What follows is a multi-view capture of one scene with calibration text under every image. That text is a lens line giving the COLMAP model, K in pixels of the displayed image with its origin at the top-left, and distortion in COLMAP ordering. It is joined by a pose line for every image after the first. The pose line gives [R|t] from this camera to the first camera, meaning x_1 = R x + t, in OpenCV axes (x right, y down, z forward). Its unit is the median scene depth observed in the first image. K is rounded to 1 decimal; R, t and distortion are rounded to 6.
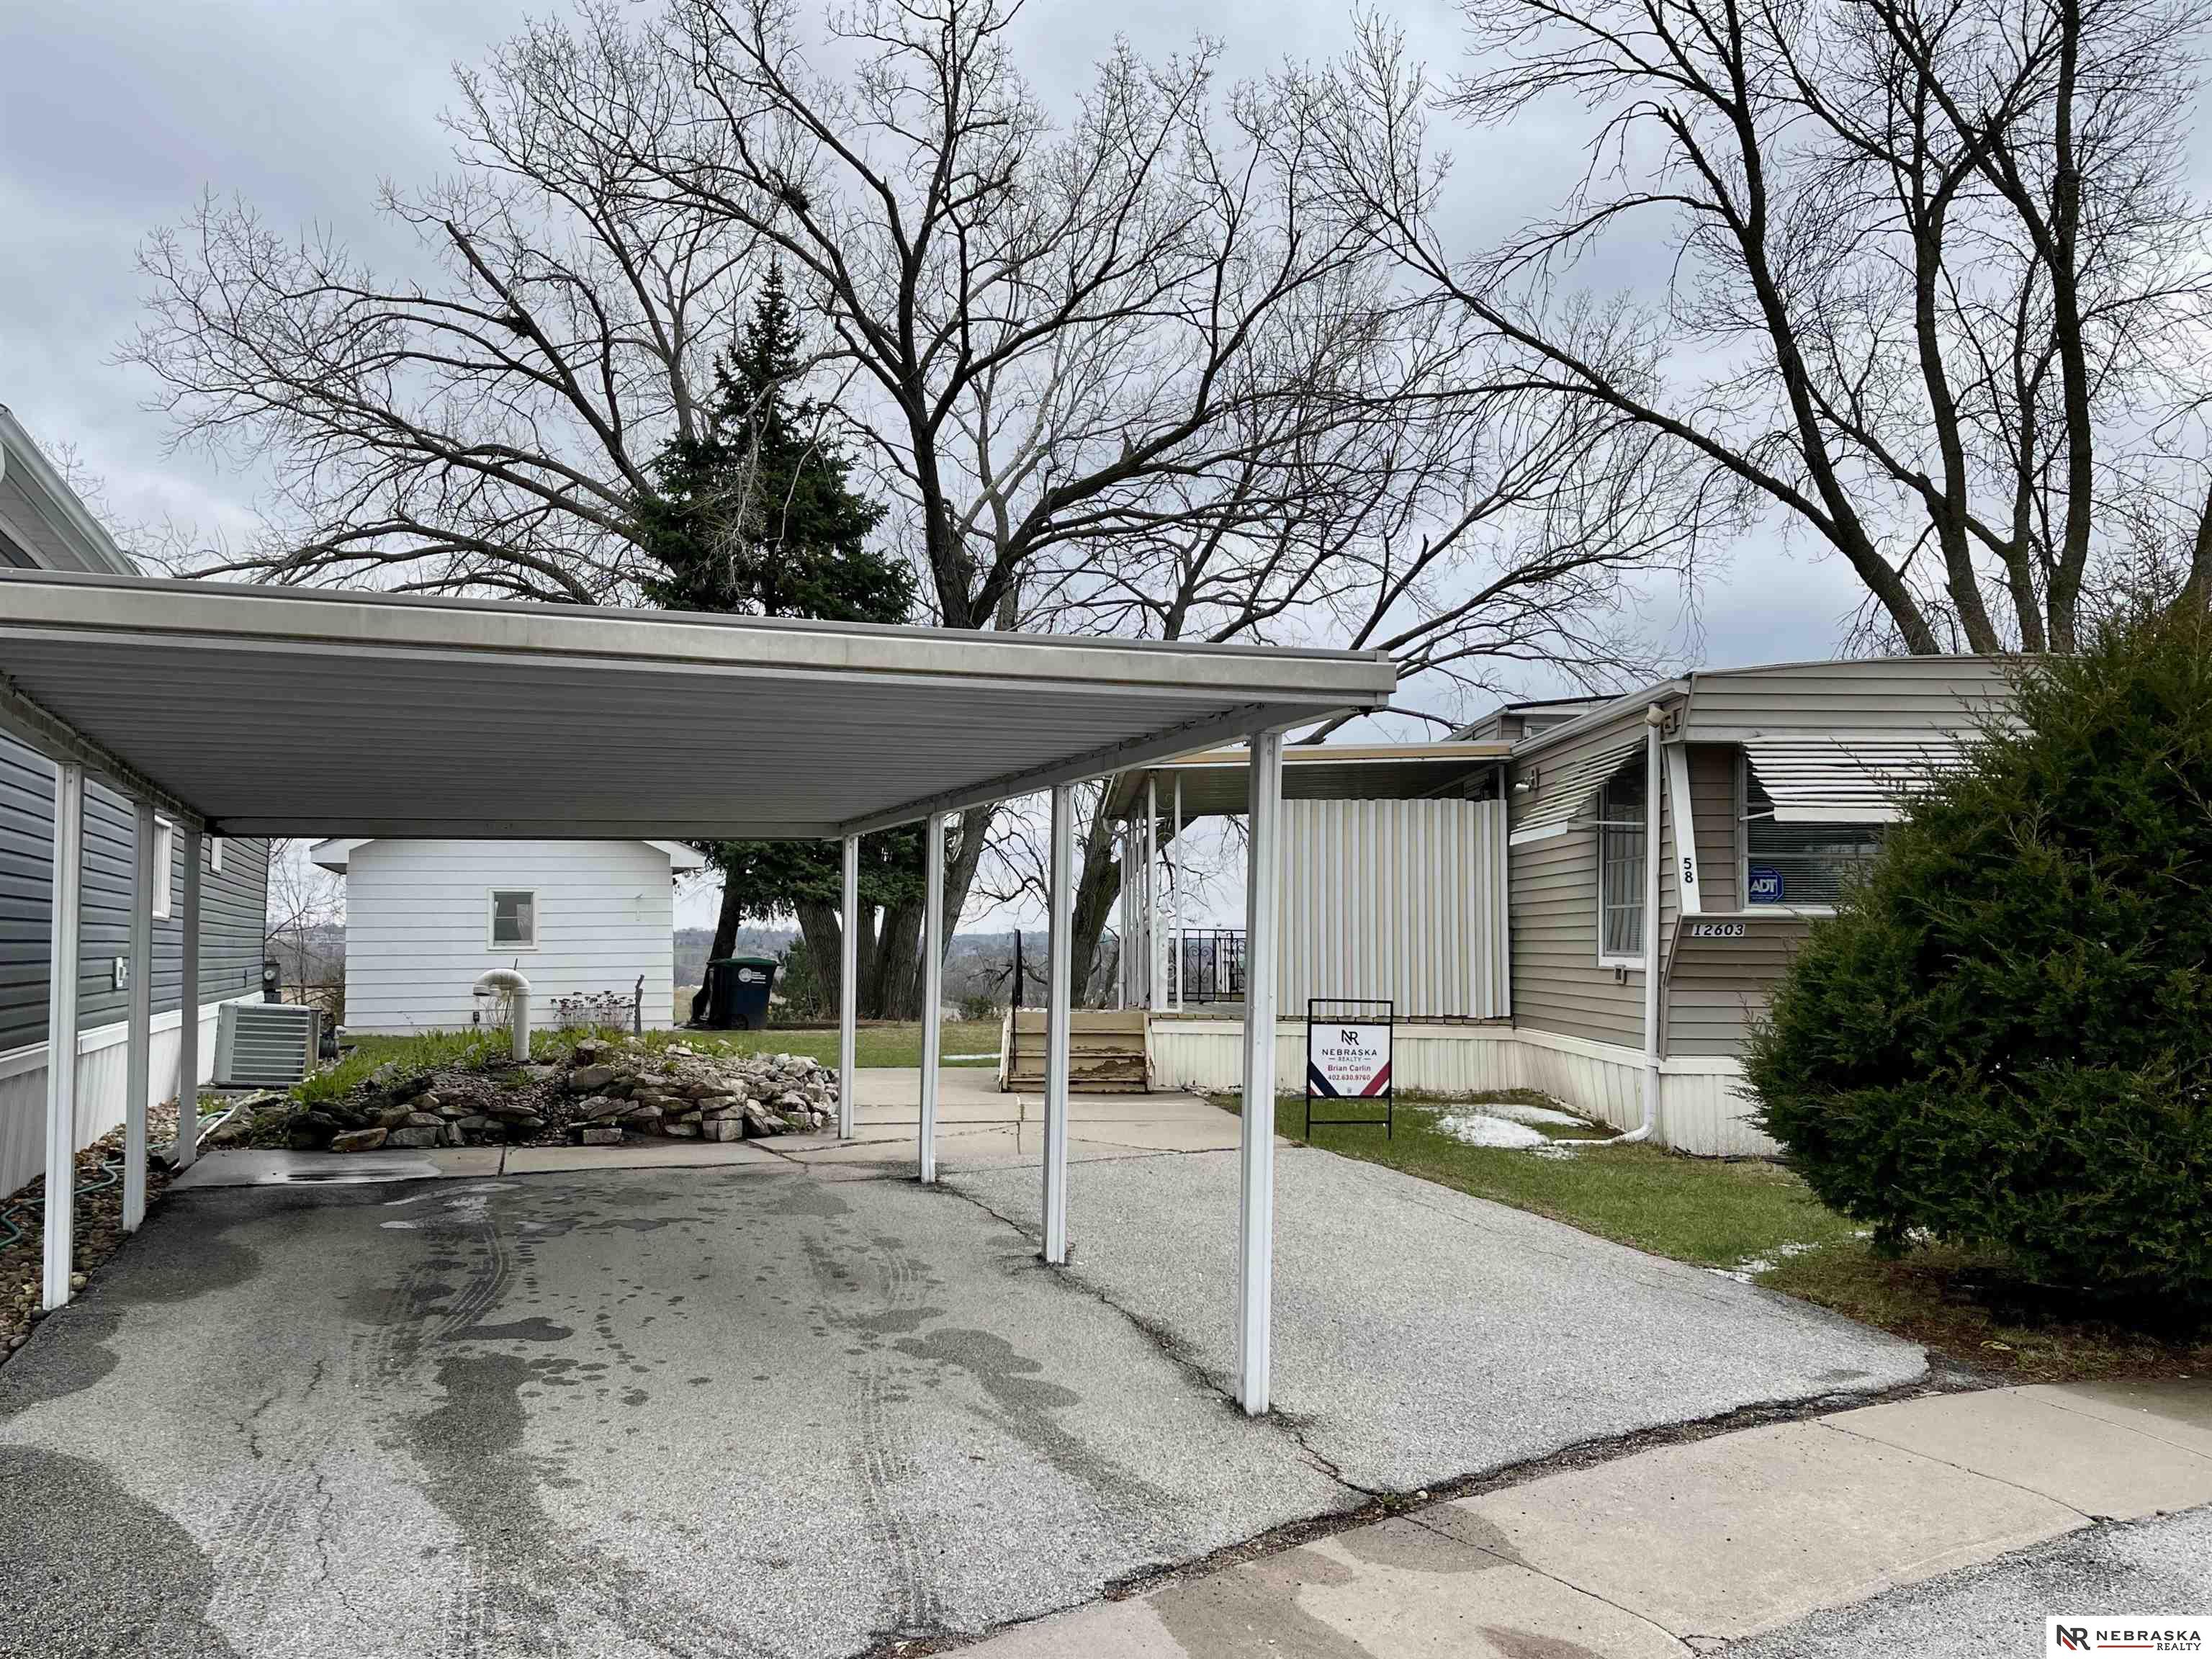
lens RADIAL K [[1913.3, 0, 1106.0], [0, 1913.3, 829.5], [0, 0, 1]] dist [-0.006931, -0.005260]
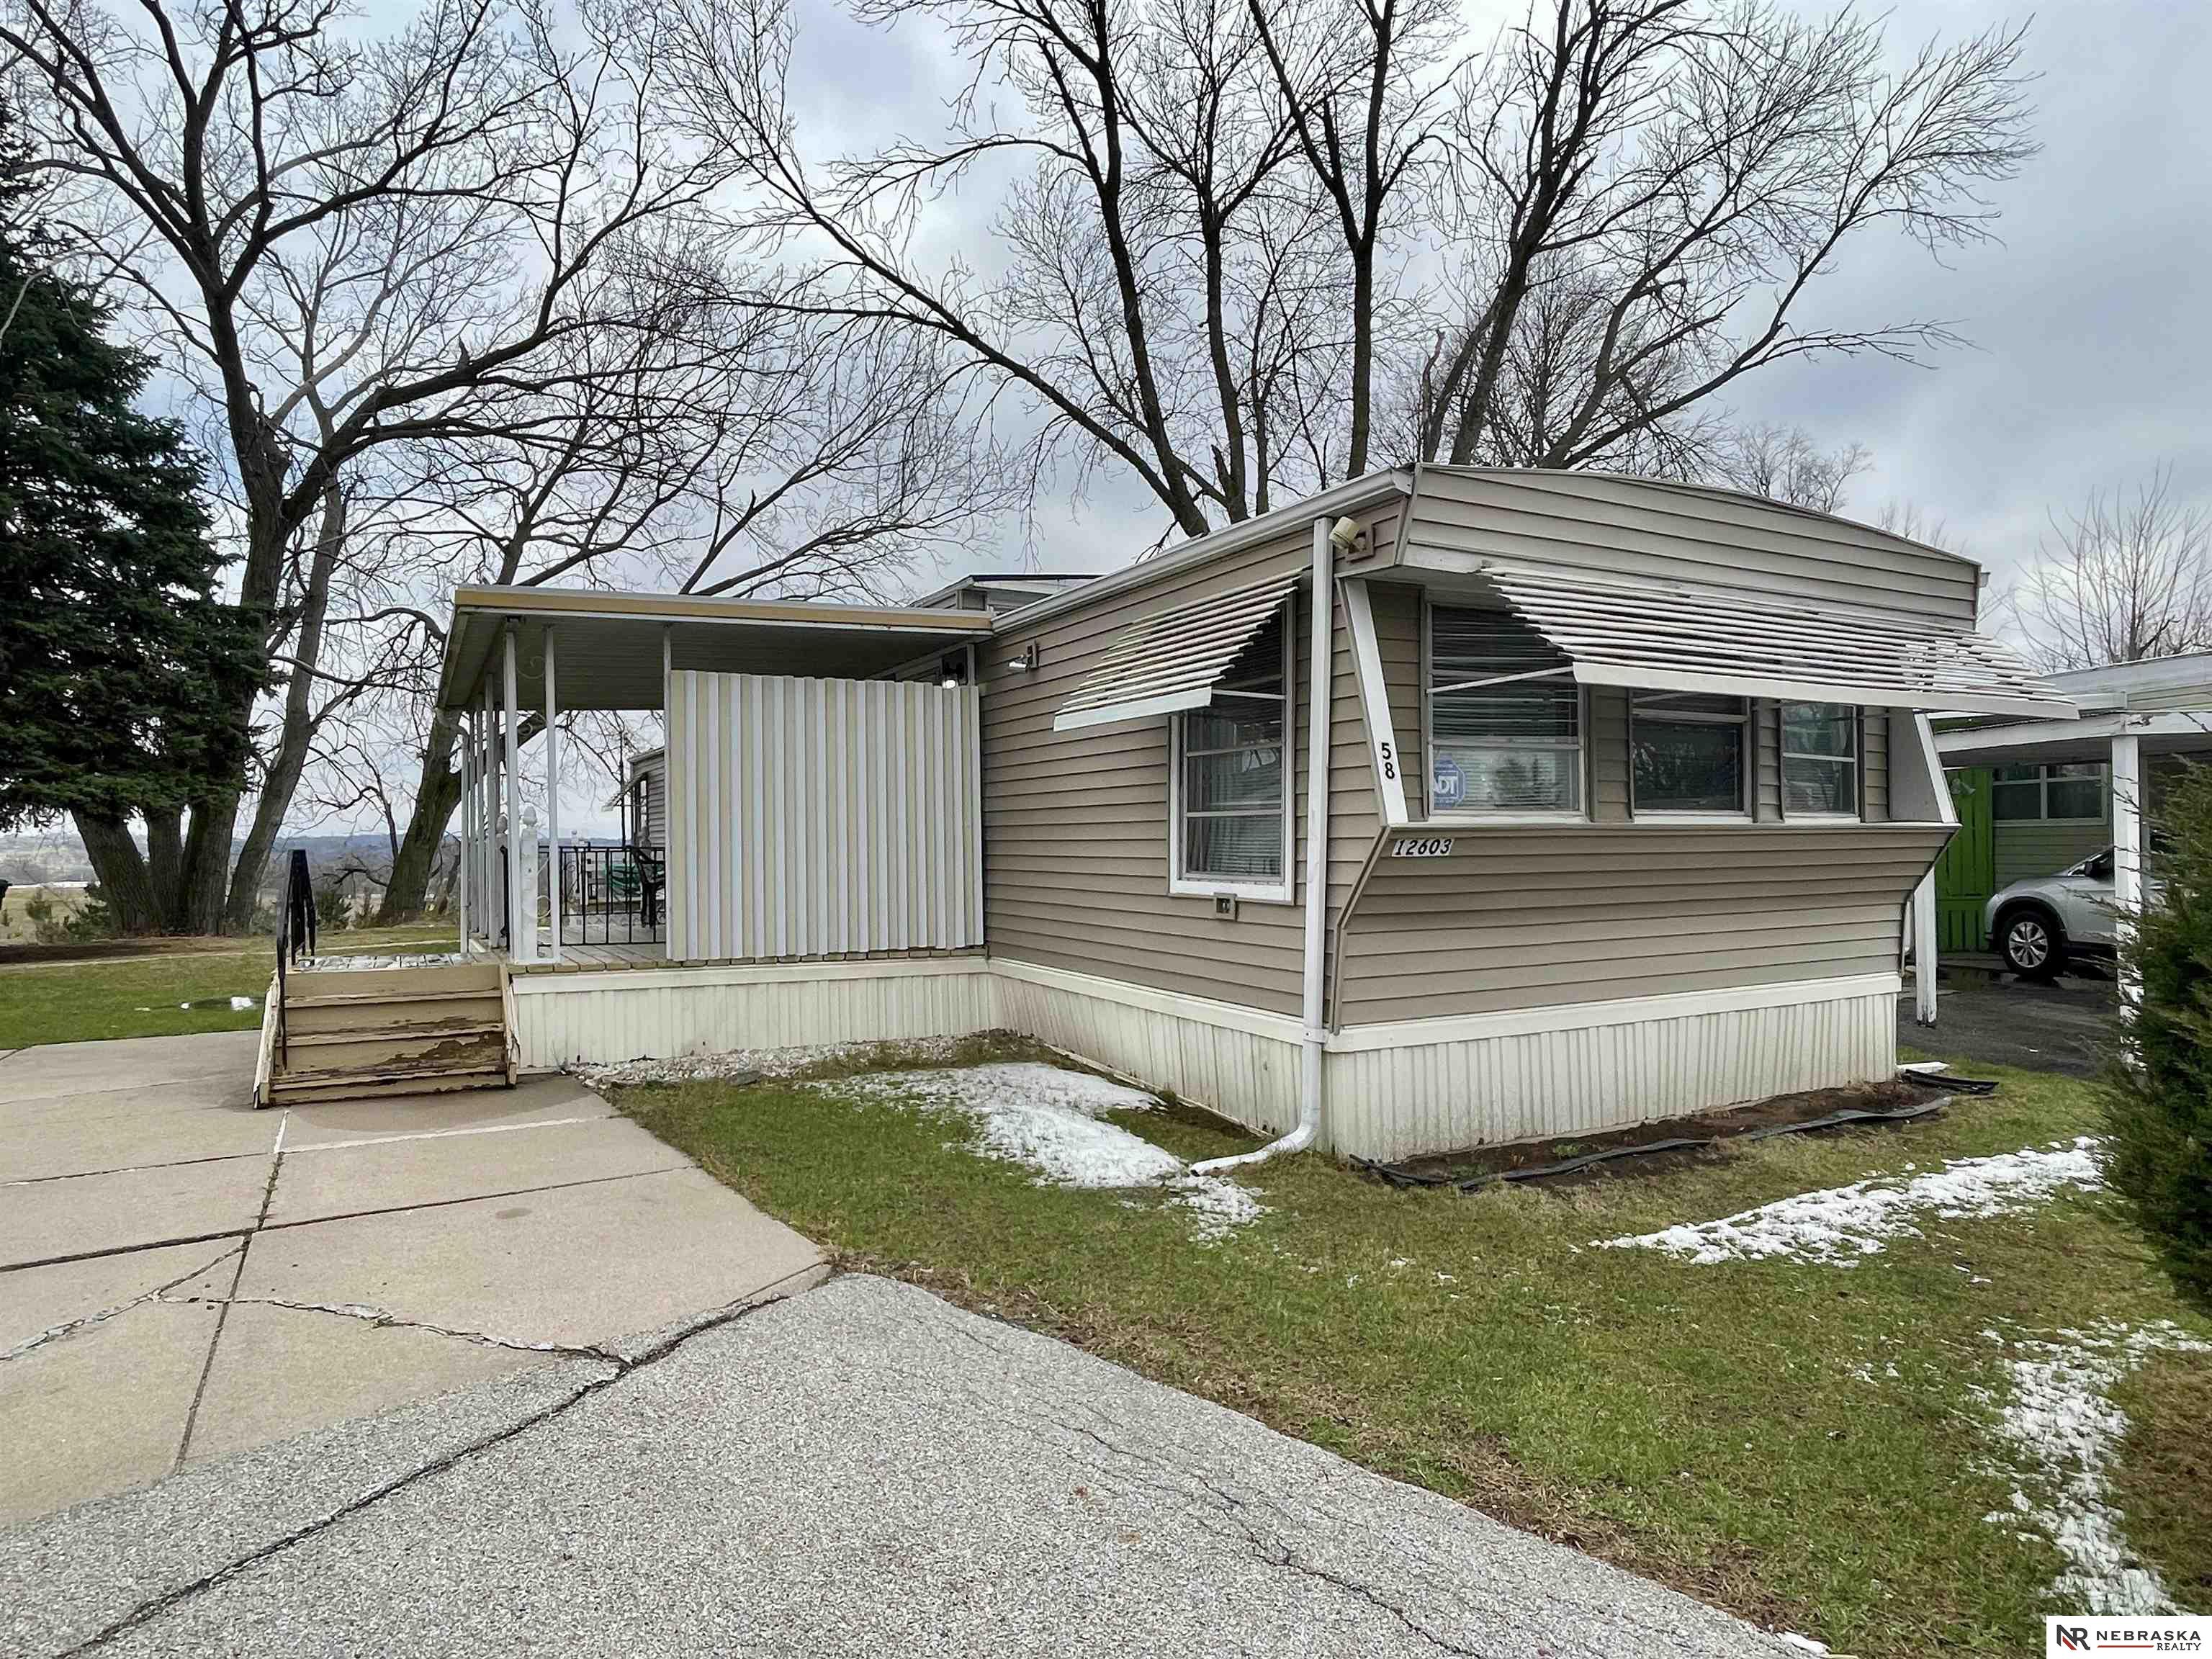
lens RADIAL K [[1289.4, 0, 1106.0], [0, 1289.4, 829.5], [0, 0, 1]] dist [0.005269, -0.010000]
pose [[0.890951, -0.010635, 0.453974, 0.001957], [-0.014080, 0.998598, 0.051026, 0.011552], [-0.453880, -0.051853, 0.889553, 0.307502]]
